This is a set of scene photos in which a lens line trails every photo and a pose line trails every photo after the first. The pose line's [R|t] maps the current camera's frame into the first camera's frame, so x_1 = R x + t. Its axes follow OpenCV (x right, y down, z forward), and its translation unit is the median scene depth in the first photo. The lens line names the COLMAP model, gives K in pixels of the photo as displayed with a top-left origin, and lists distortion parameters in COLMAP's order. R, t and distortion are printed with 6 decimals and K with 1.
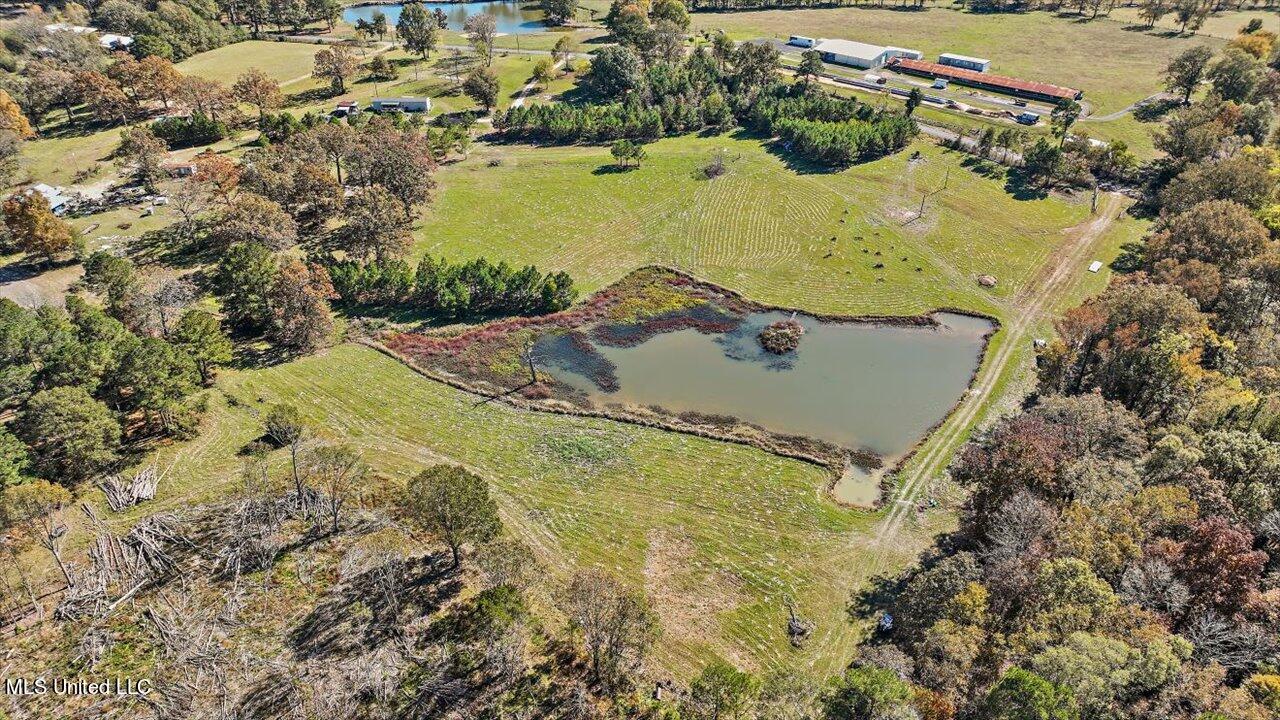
lens RADIAL K [[913.4, 0, 635.6], [0, 913.4, 356.1], [0, 0, 1]] dist [0.000037, 0.001401]
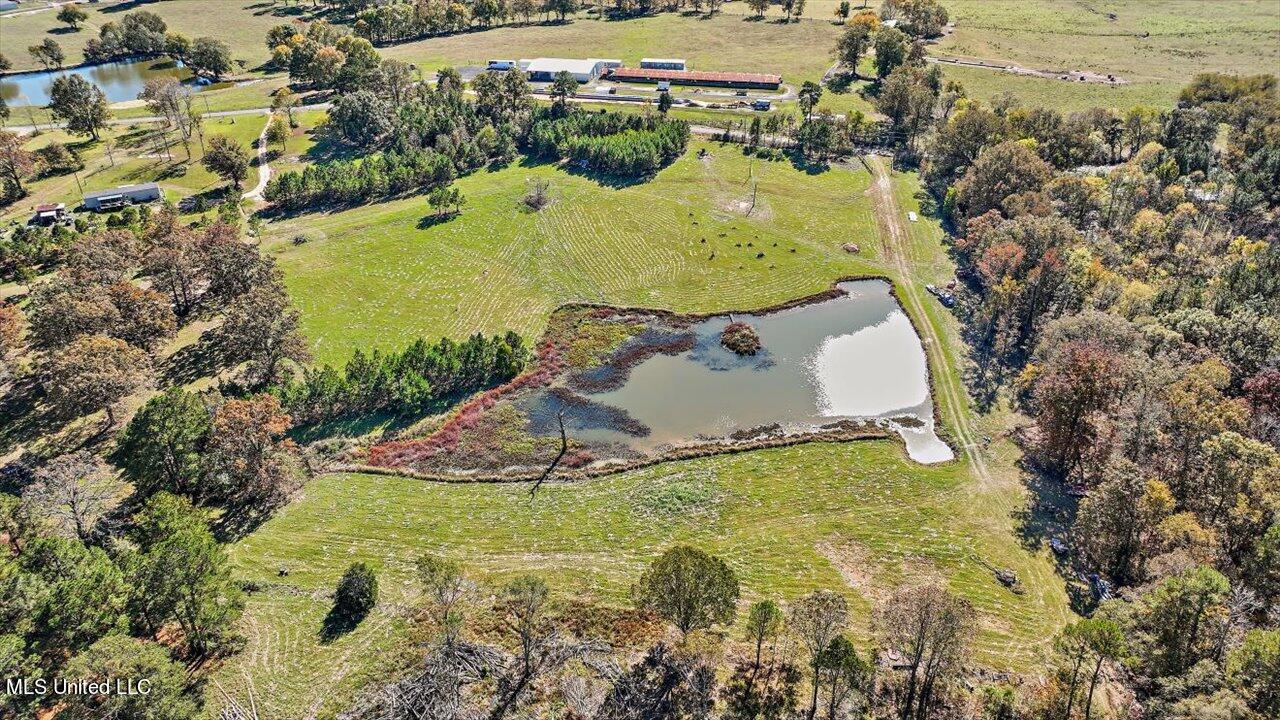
lens RADIAL K [[913.4, 0, 635.6], [0, 913.4, 356.1], [0, 0, 1]] dist [0.000037, 0.001401]
pose [[0.868042, -0.256844, 0.424893, -0.275758], [0.265795, 0.963230, 0.039255, -0.053166], [-0.419352, 0.078860, 0.904392, 0.085424]]
